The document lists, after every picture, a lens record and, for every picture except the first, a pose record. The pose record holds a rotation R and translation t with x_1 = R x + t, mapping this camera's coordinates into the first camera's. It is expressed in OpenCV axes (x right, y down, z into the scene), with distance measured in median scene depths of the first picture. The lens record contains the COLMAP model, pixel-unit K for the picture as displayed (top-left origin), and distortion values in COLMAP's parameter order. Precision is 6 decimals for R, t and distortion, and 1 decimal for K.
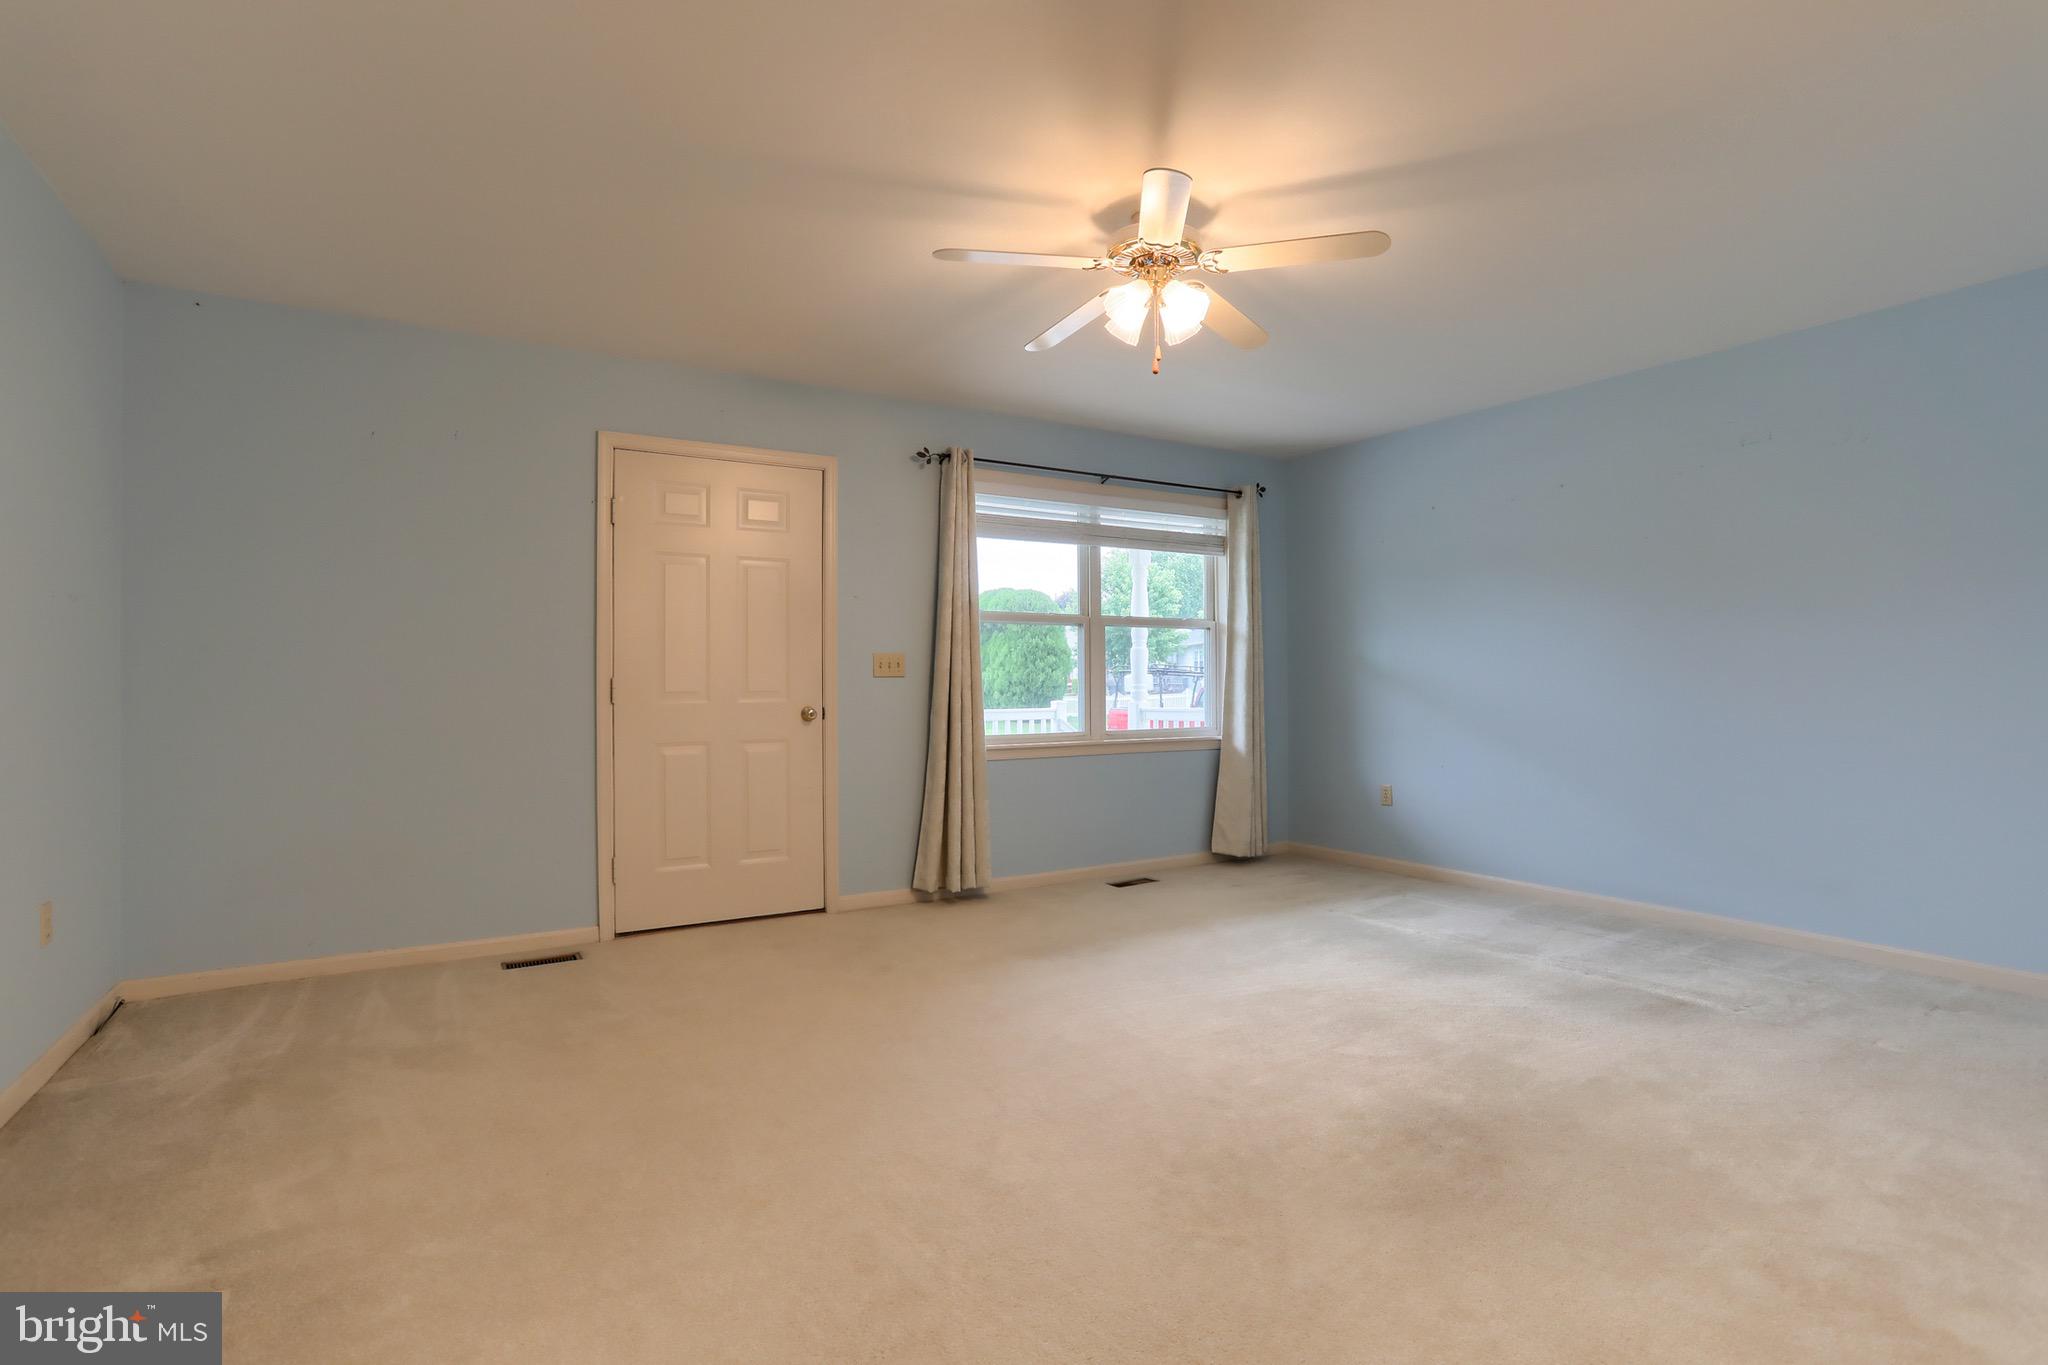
lens RADIAL K [[995.9, 0, 1034.0], [0, 995.9, 669.4], [0, 0, 1]] dist [-0.048560, 0.024468]
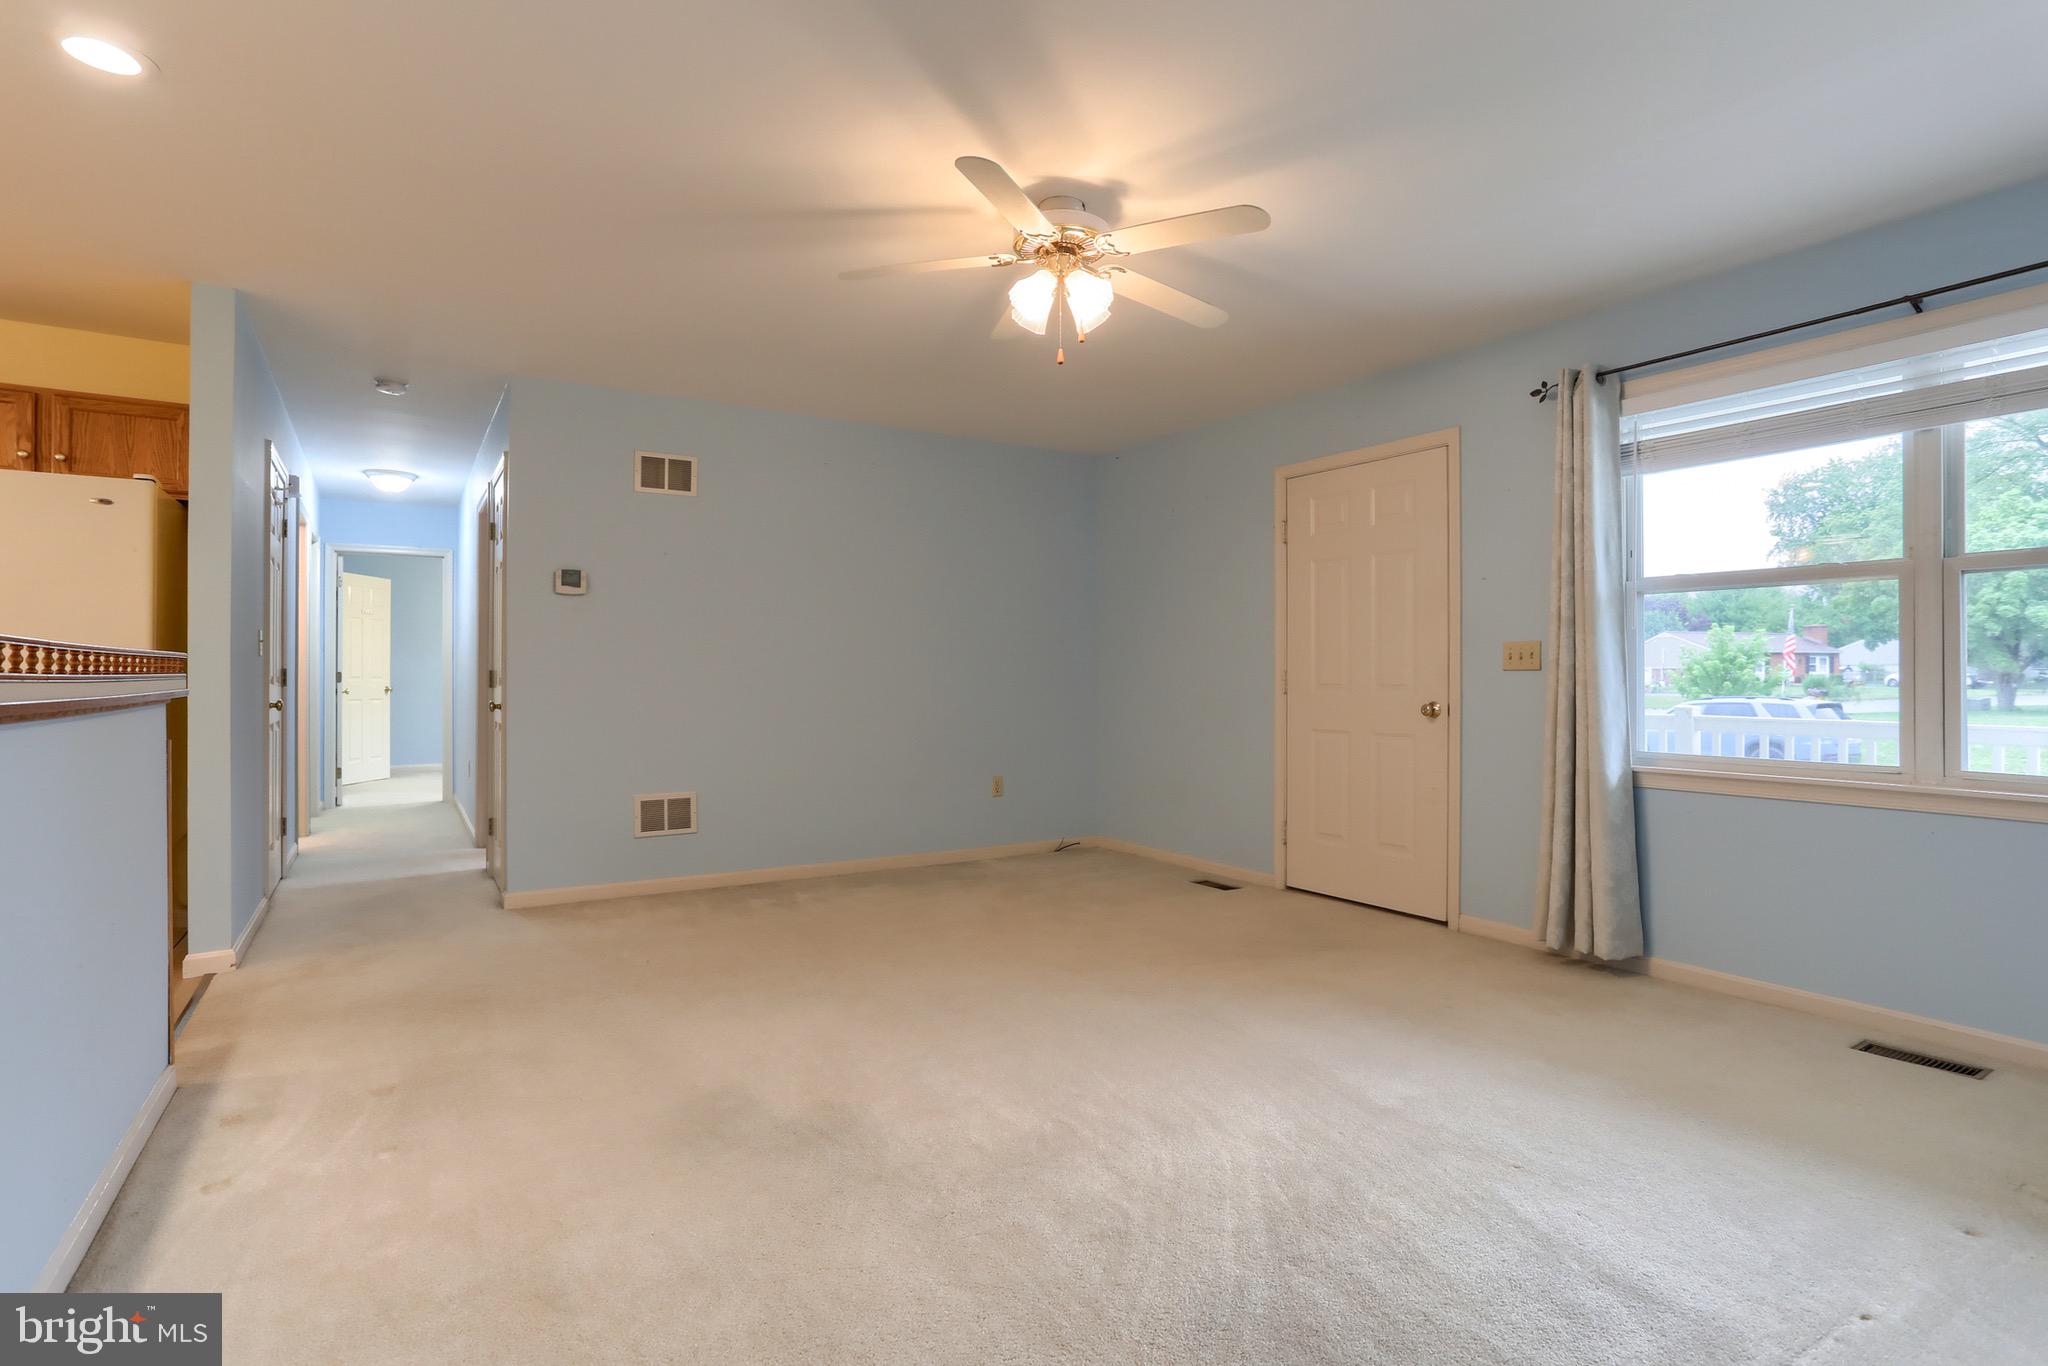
lens RADIAL K [[995.9, 0, 1034.0], [0, 995.9, 669.9], [0, 0, 1]] dist [-0.048560, 0.024468]
pose [[0.033452, -0.000259, -0.999440, 0.660114], [0.010463, 0.999945, 0.000091, 0.003094], [0.999386, -0.010460, 0.033453, 0.565007]]
